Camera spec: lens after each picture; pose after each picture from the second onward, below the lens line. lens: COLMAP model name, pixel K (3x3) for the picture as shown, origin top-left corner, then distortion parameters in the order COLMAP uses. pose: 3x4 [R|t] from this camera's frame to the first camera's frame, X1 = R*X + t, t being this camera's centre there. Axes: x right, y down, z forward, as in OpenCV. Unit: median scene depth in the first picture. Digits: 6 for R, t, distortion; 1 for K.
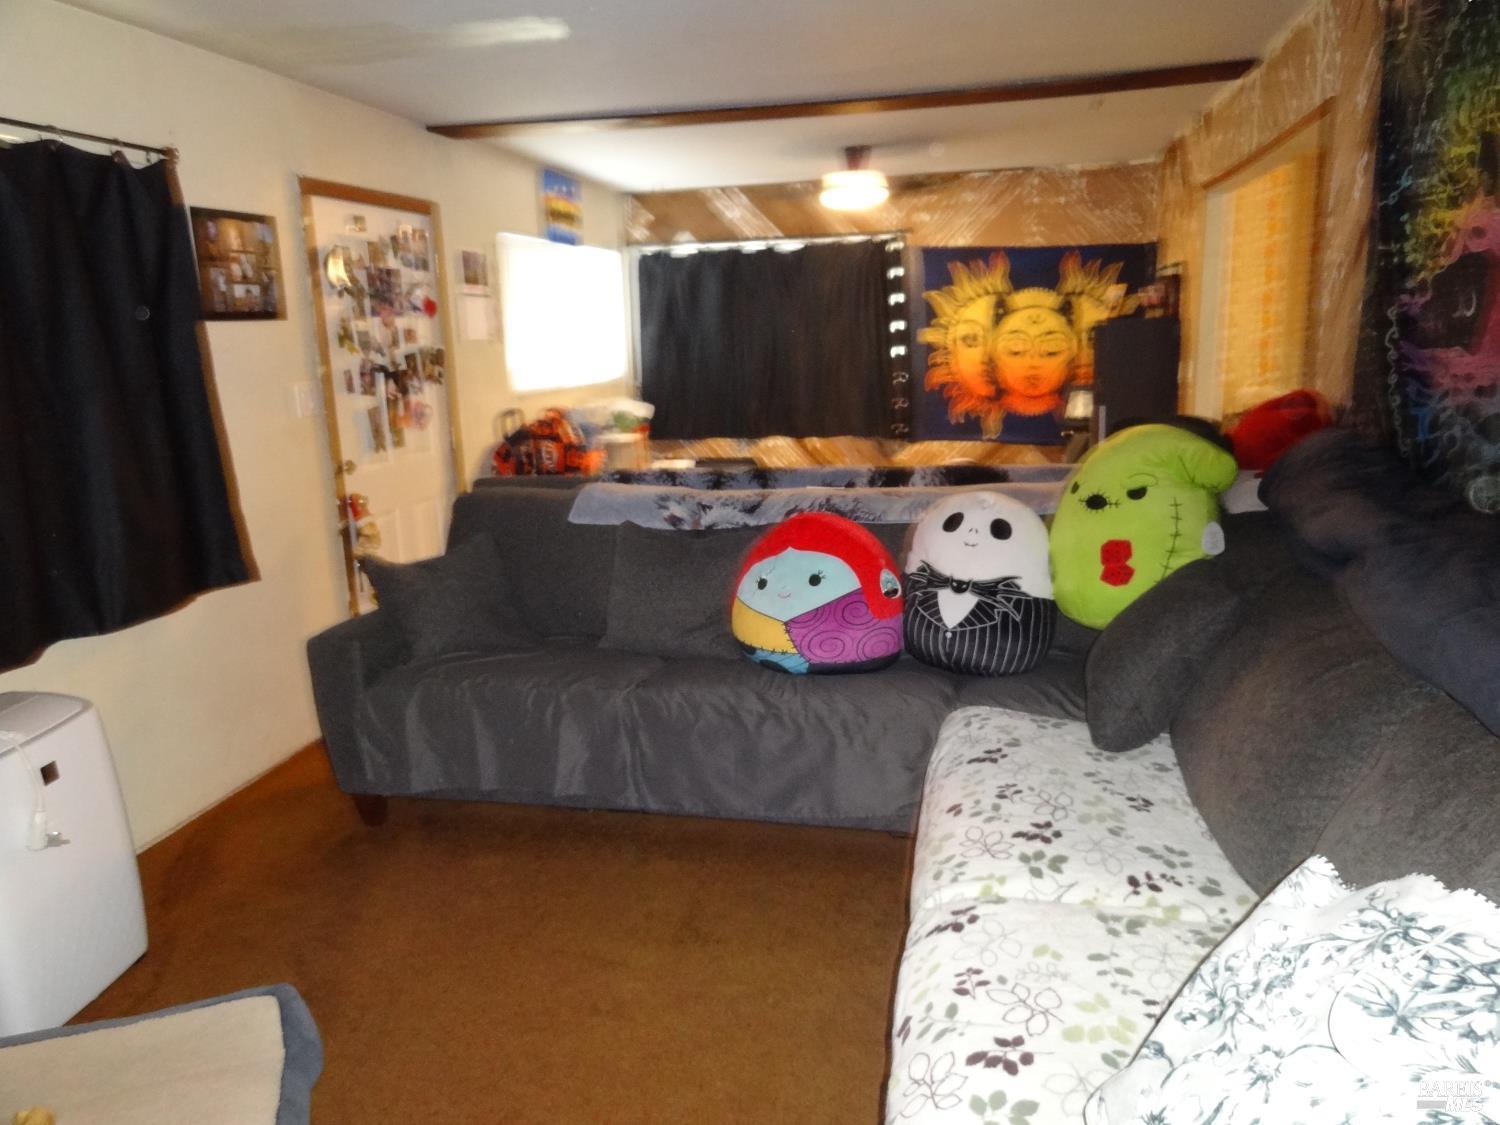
lens RADIAL K [[1039.9, 0, 751.8], [0, 1039.9, 561.8], [0, 0, 1]] dist [0.001978, -0.001030]
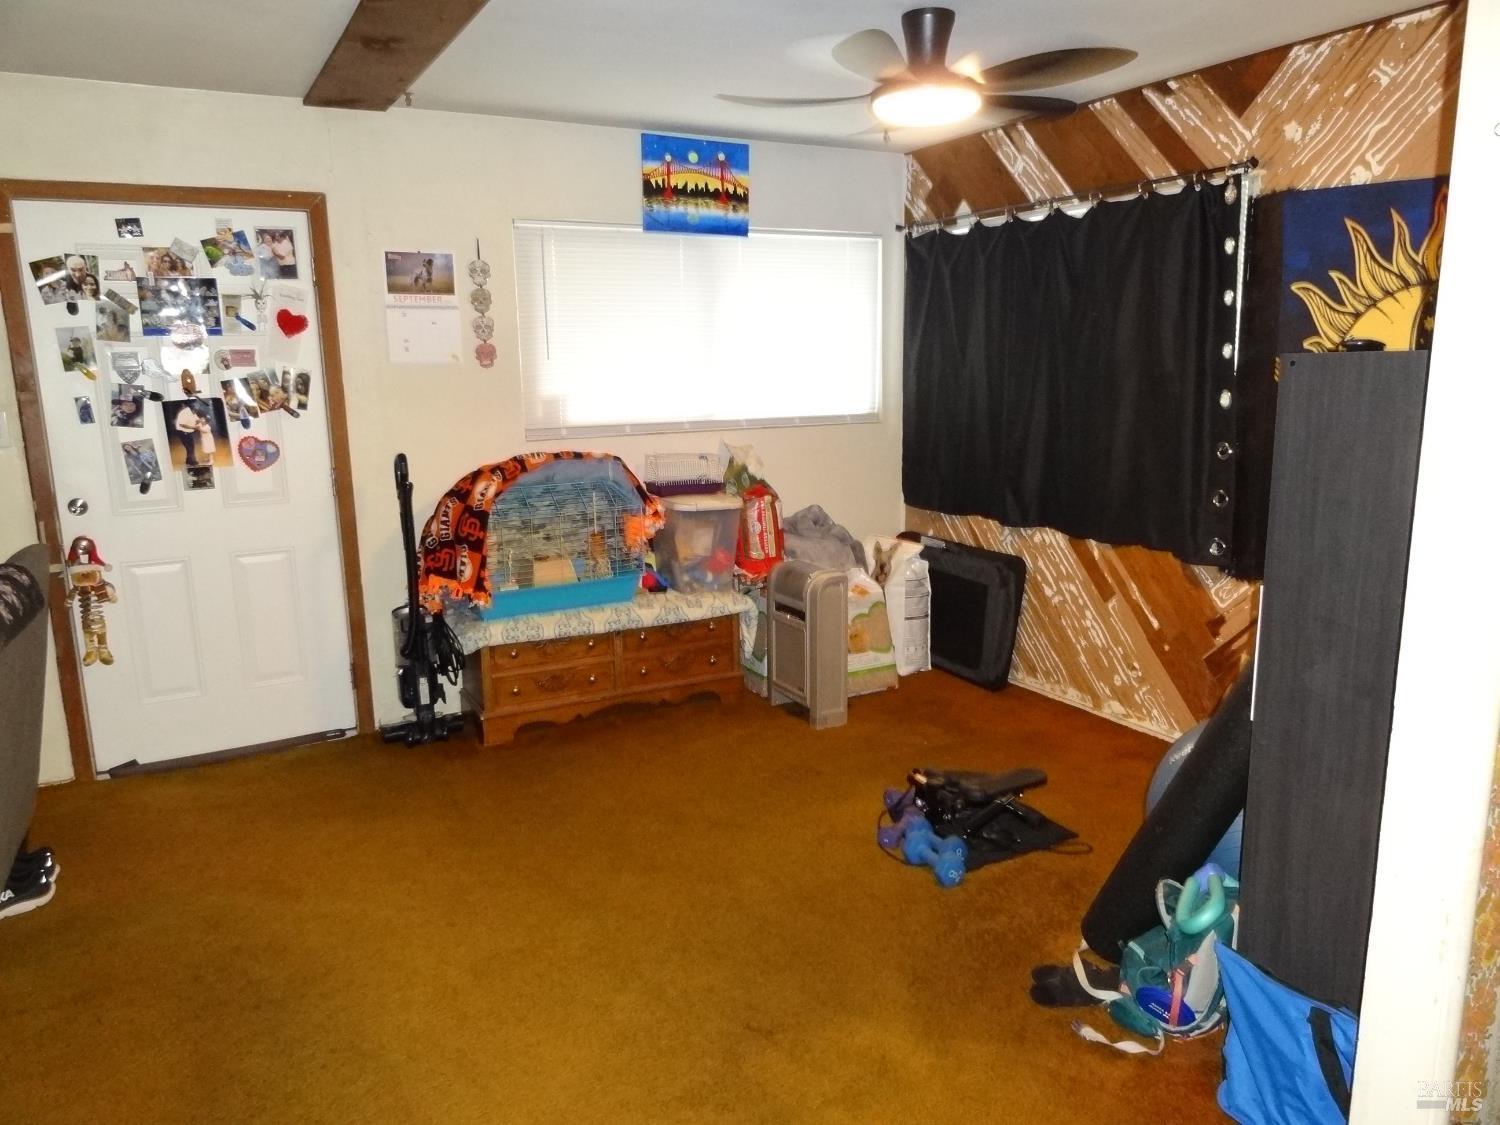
lens RADIAL K [[1039.9, 0, 750.8], [0, 1039.9, 562.9], [0, 0, 1]] dist [0.001978, -0.001030]
pose [[0.658960, 0.173263, -0.731950, 0.407733], [-0.172581, 0.981975, 0.077075, -0.134319], [0.732111, 0.075531, 0.676984, 0.525699]]
